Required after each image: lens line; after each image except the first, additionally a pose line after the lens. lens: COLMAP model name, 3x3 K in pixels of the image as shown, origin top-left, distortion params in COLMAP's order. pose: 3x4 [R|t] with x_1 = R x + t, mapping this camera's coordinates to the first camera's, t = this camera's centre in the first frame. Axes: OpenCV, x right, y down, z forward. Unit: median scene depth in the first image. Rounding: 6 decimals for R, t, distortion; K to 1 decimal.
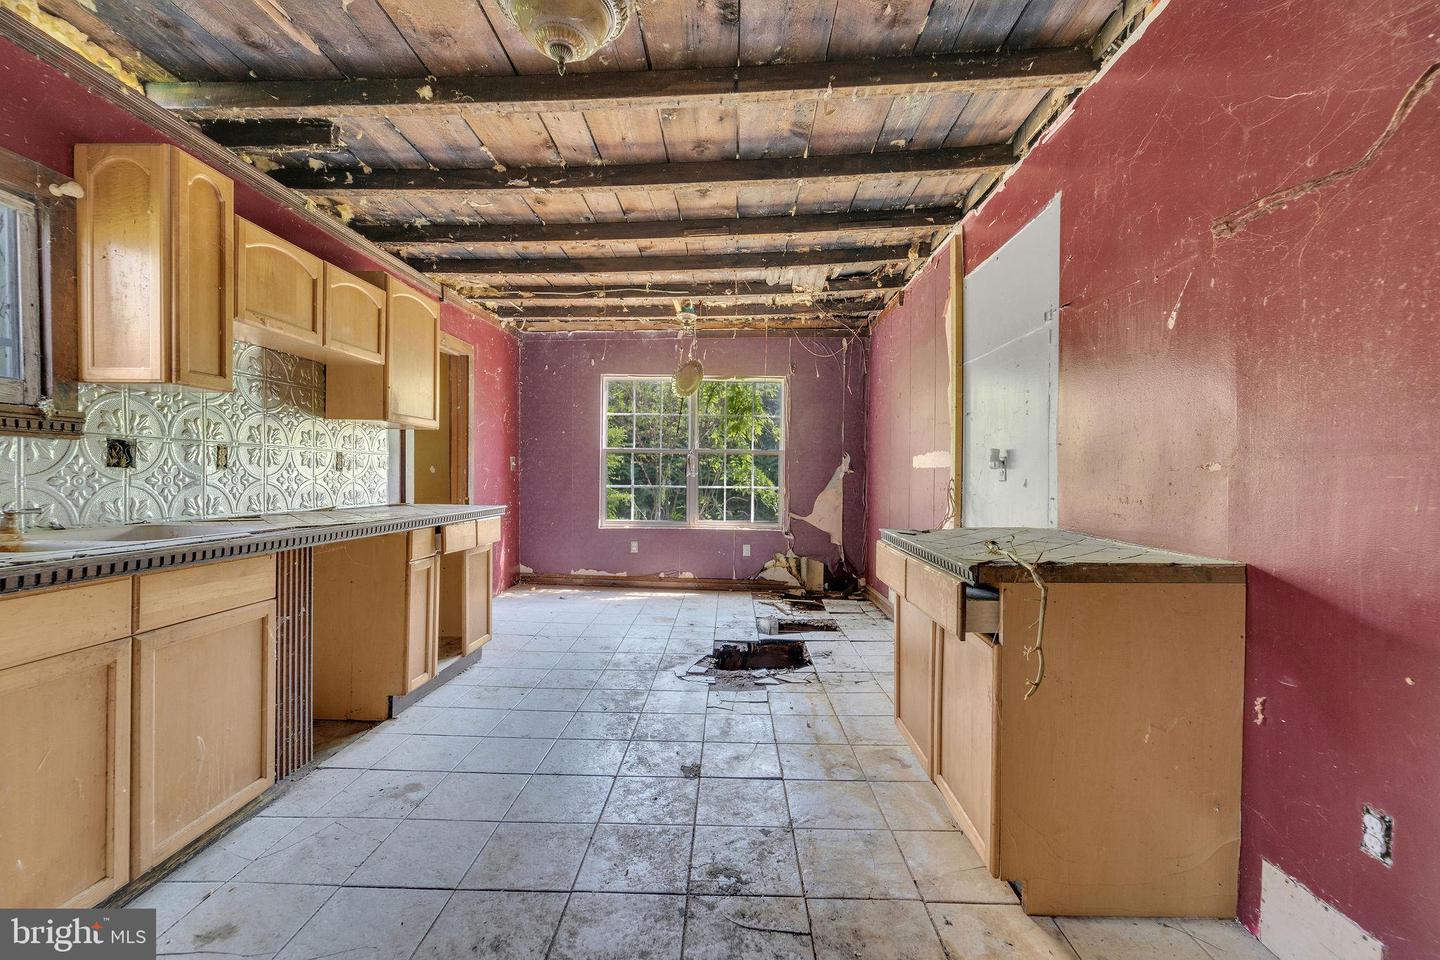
lens RADIAL K [[590.0, 0, 717.4], [0, 590.0, 473.2], [0, 0, 1]] dist [-0.000216, -0.001134]
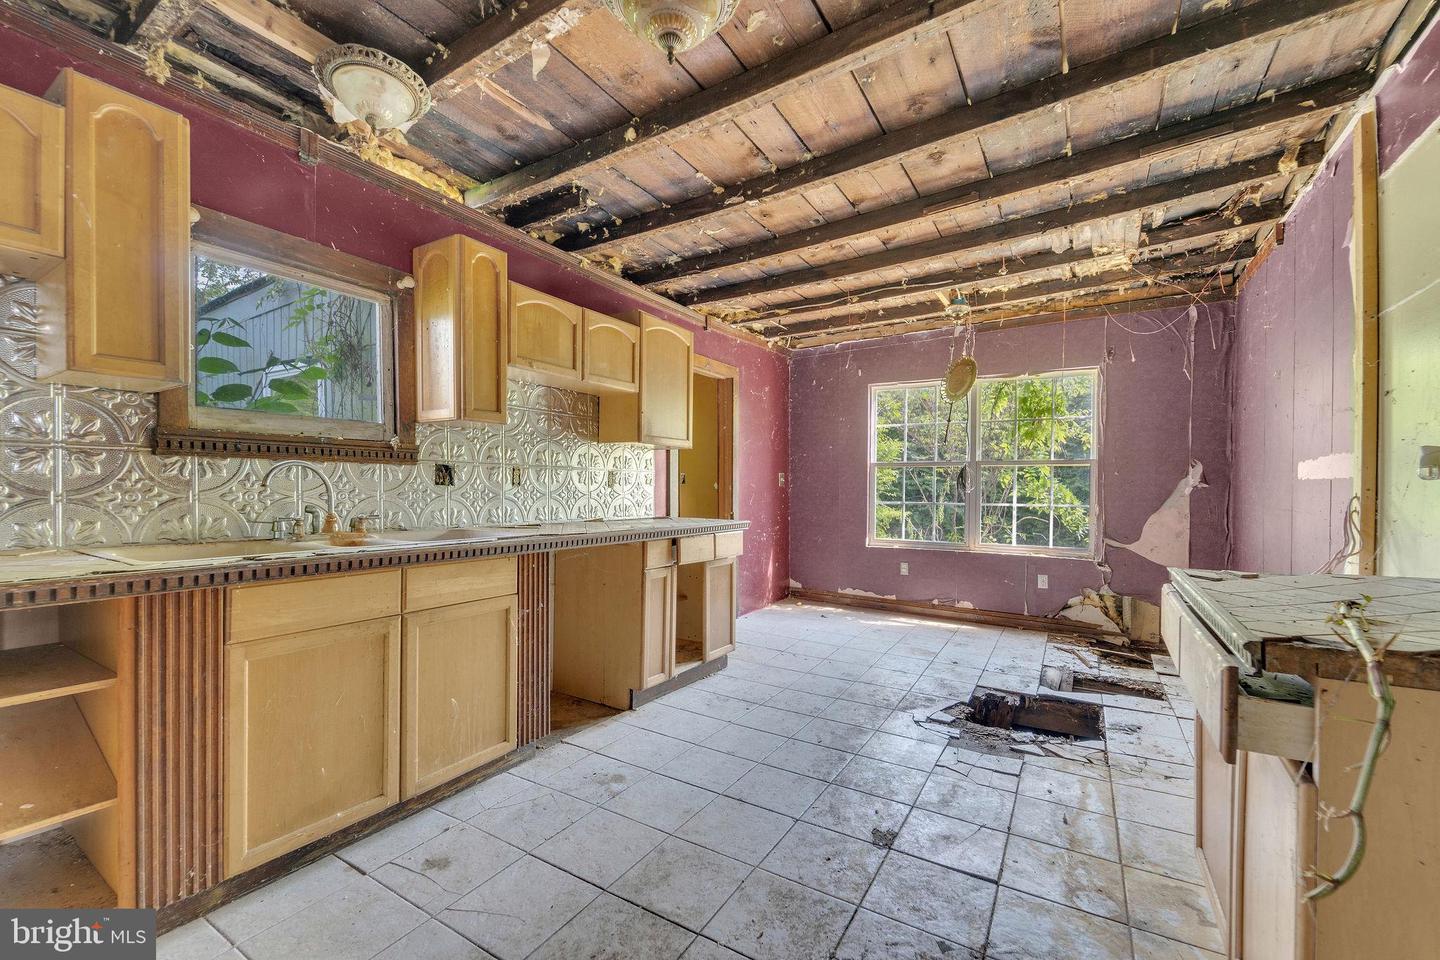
lens RADIAL K [[590.4, 0, 723.4], [0, 590.4, 489.3], [0, 0, 1]] dist [0.006381, -0.004023]
pose [[0.865517, -0.002662, -0.500872, 0.144672], [0.002917, 0.999996, -0.000274, 0.000966], [0.500871, -0.001224, 0.865521, 0.114140]]
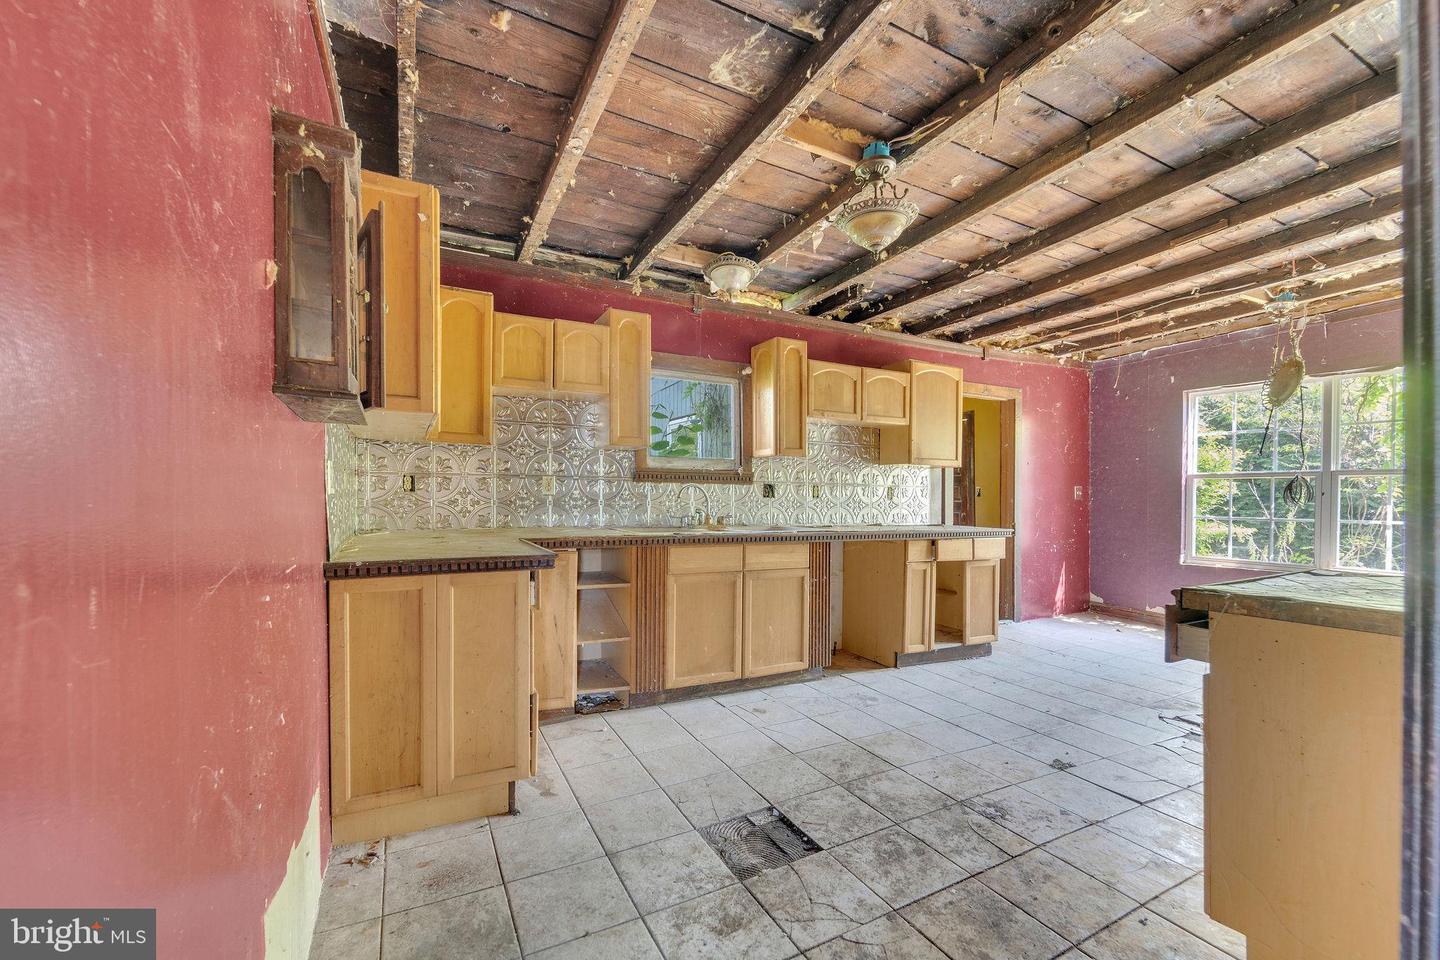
lens RADIAL K [[601.9, 0, 705.8], [0, 601.9, 493.6], [0, 0, 1]] dist [-0.000348, -0.000253]
pose [[0.458791, -0.011622, -0.888468, 0.524362], [-0.003250, 0.999886, -0.014758, 0.005399], [0.888538, 0.009658, 0.458700, -0.104361]]
